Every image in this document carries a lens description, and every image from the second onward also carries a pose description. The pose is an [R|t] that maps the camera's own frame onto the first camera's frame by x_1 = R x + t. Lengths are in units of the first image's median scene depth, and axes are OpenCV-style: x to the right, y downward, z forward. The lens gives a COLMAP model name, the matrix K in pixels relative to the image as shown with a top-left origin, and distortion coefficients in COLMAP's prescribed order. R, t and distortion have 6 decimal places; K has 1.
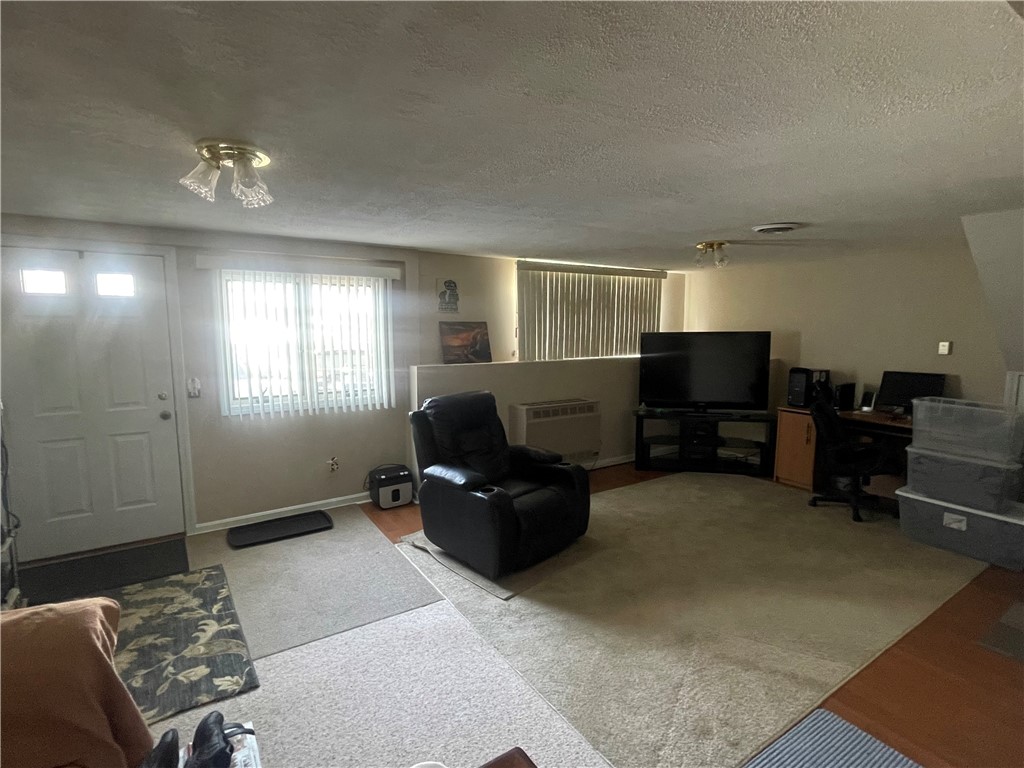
lens RADIAL K [[498.2, 0, 512.0], [0, 498.2, 384.0], [0, 0, 1]] dist [-0.001842, -0.000008]
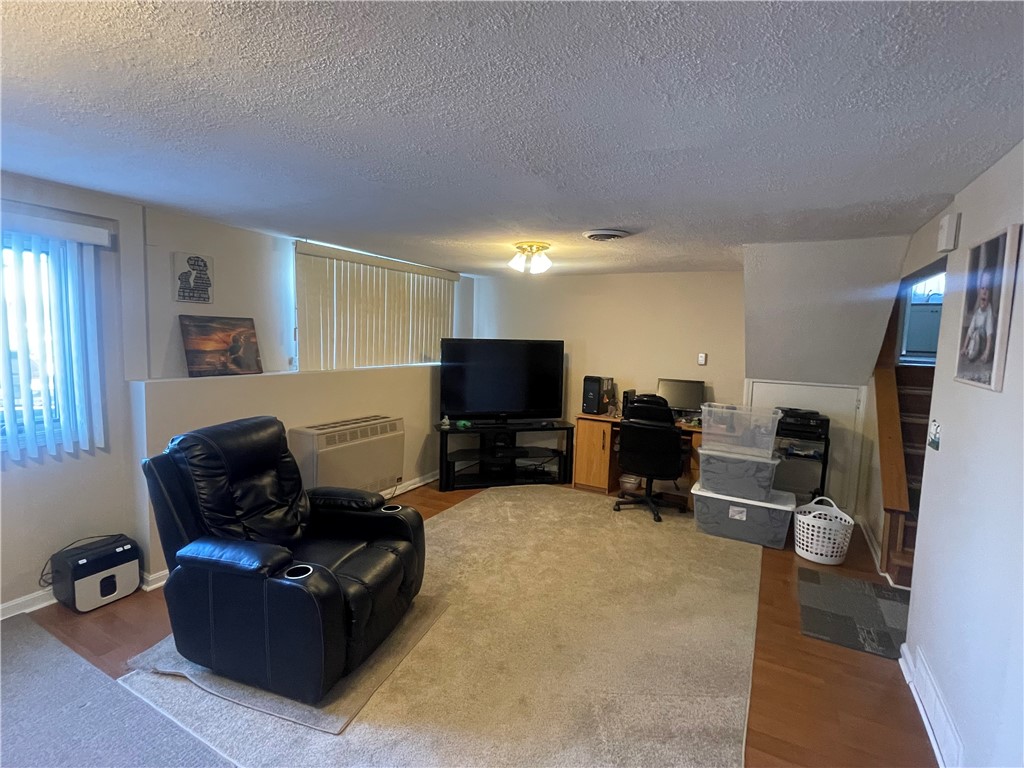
lens RADIAL K [[498.2, 0, 512.0], [0, 498.2, 384.0], [0, 0, 1]] dist [-0.001842, -0.000008]
pose [[0.877581, -0.017274, 0.479117, -0.079431], [0.020371, 0.999792, -0.001267, -0.021568], [-0.478996, 0.010872, 0.877750, 0.191340]]
